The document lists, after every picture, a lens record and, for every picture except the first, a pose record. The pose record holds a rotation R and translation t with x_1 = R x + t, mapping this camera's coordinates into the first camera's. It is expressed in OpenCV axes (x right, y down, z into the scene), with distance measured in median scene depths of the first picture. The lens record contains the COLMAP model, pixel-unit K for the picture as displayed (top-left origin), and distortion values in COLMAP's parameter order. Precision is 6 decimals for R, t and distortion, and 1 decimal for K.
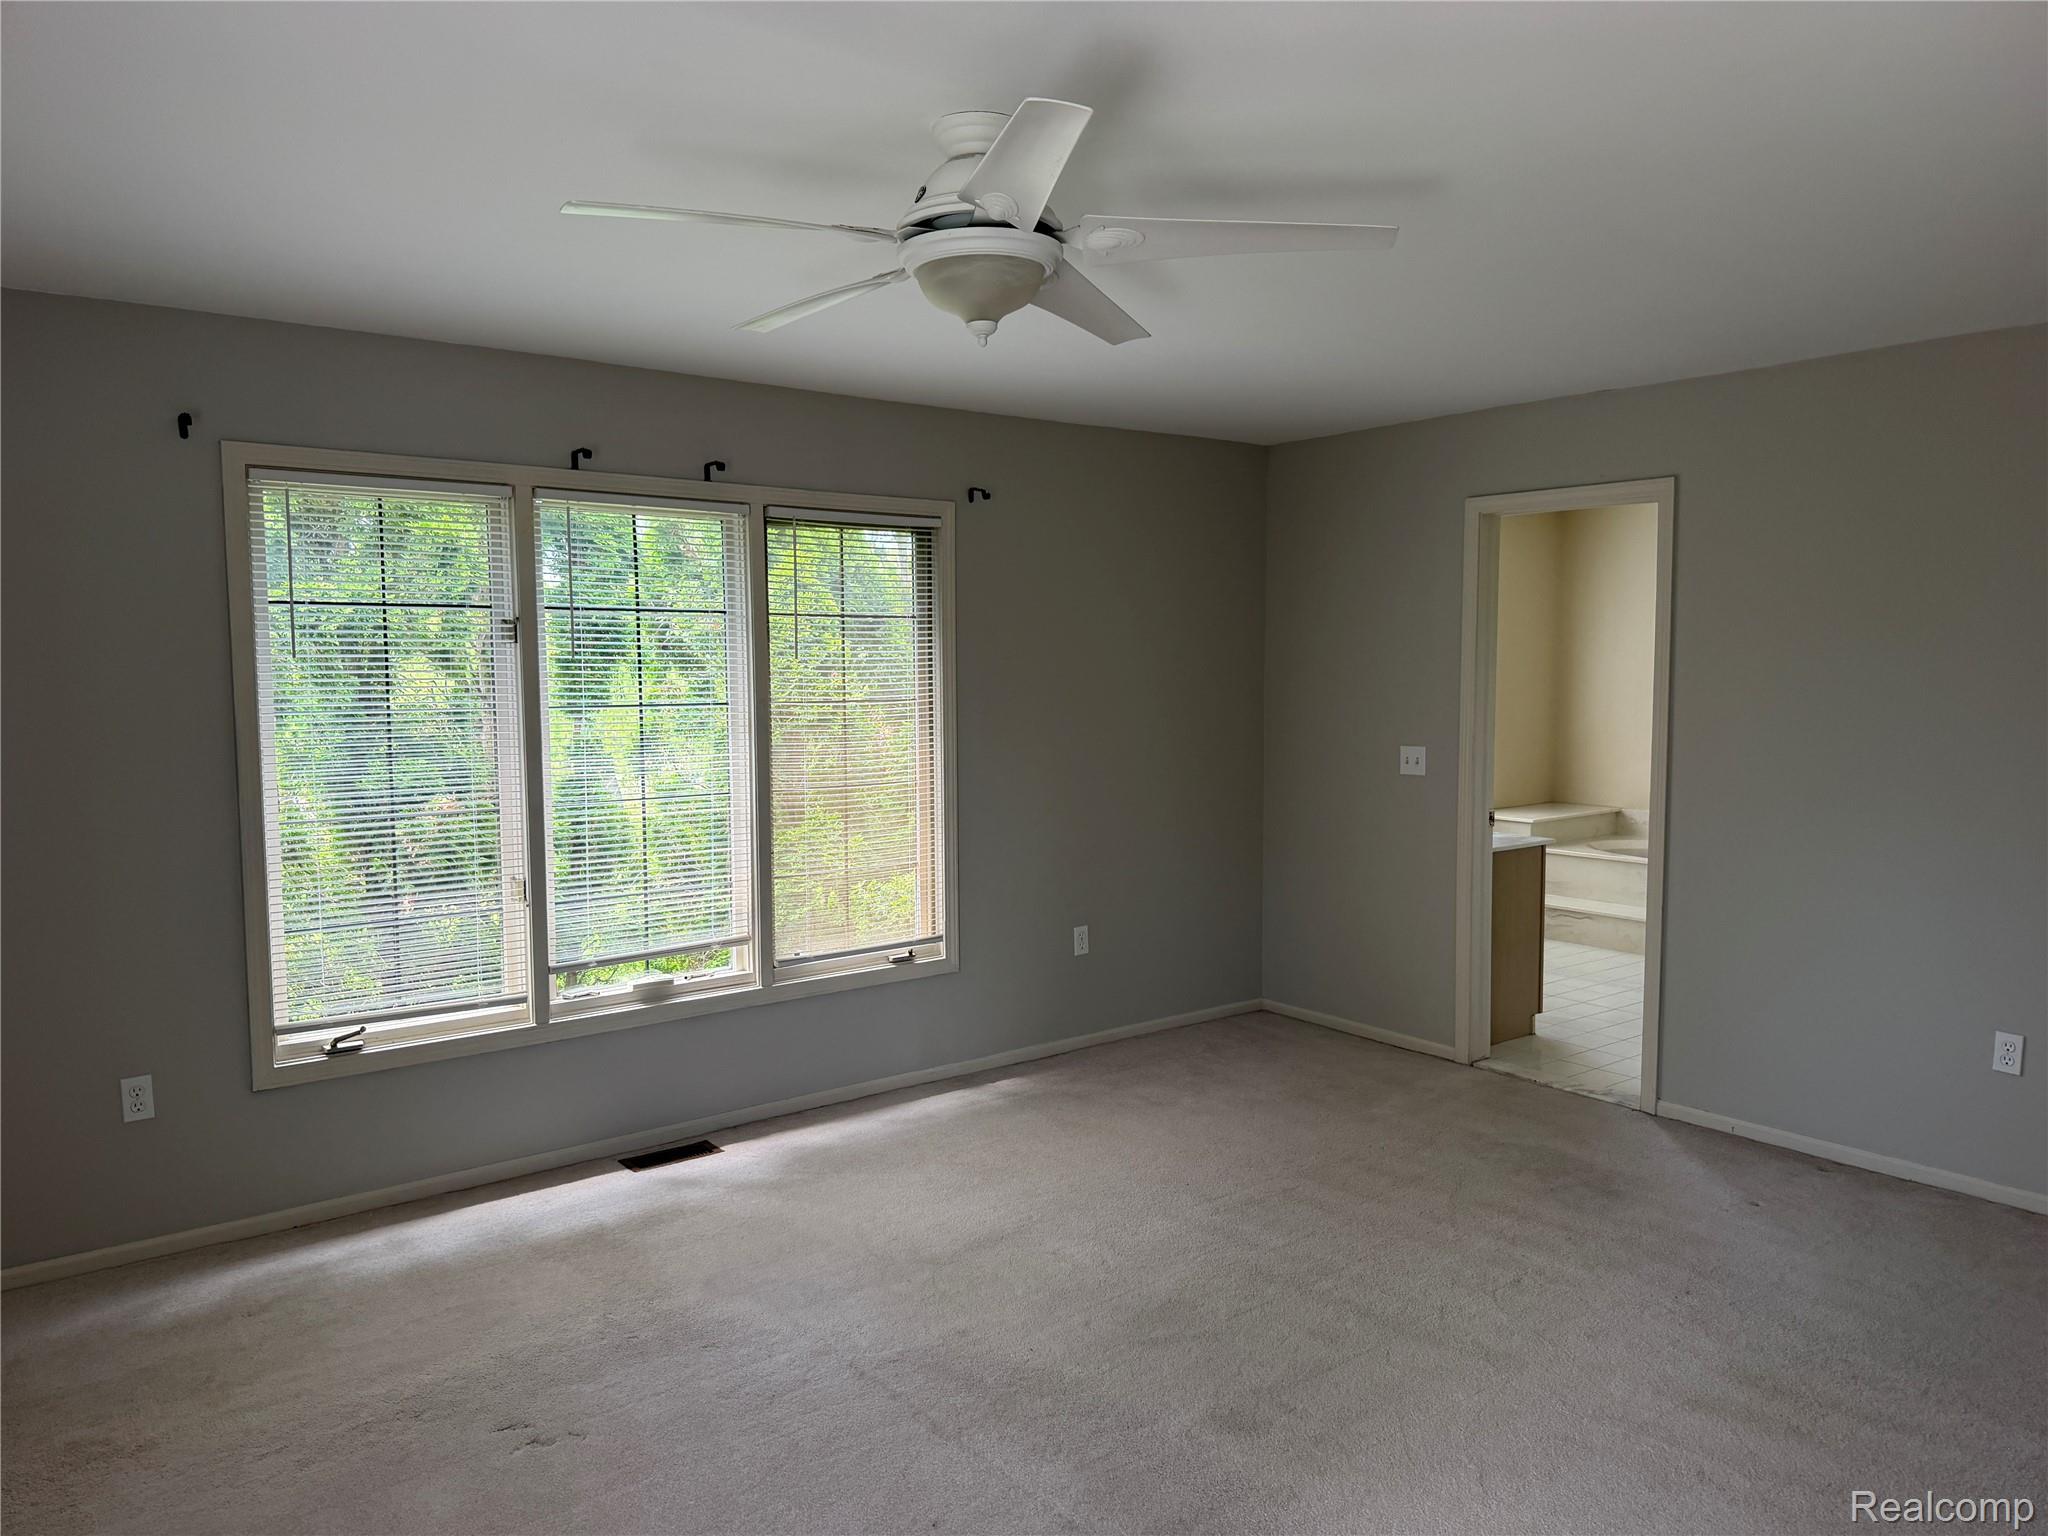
lens RADIAL K [[1430.7, 0, 1016.0], [0, 1430.7, 741.9], [0, 0, 1]] dist [0.005889, -0.008553]
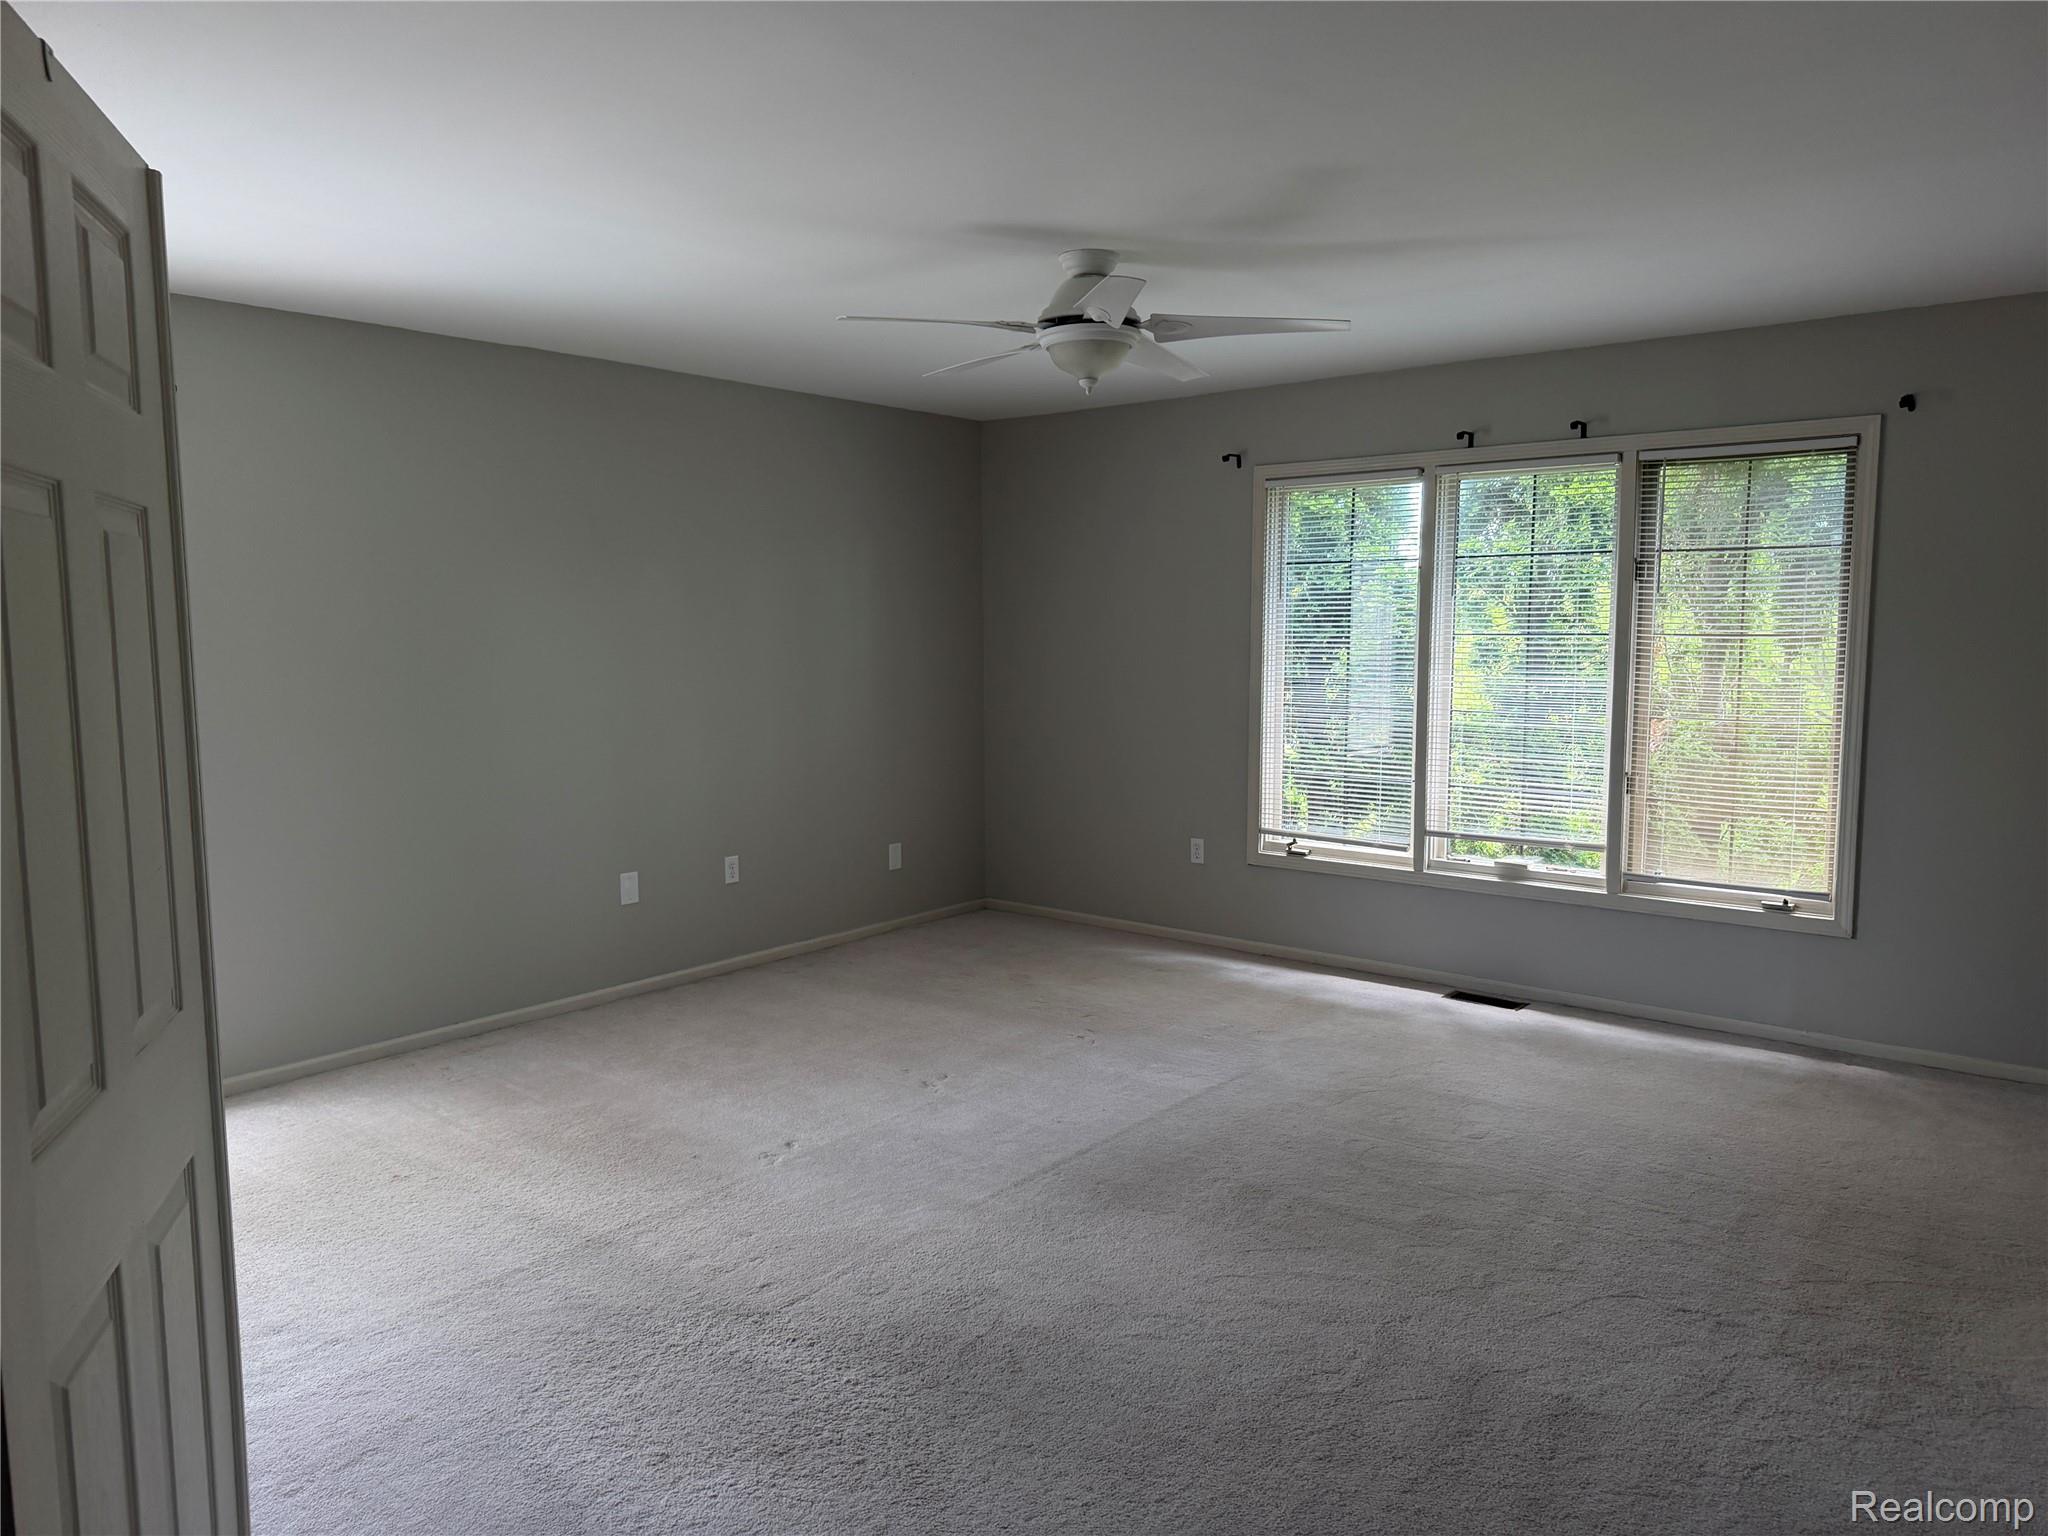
lens RADIAL K [[1452.3, 0, 1036.1], [0, 1452.3, 769.3], [0, 0, 1]] dist [0.128186, -0.141940]
pose [[0.212865, 0.106009, -0.971314, 0.860478], [-0.053215, 0.993879, 0.096809, -0.011574], [0.975631, 0.031082, 0.217204, 0.327558]]
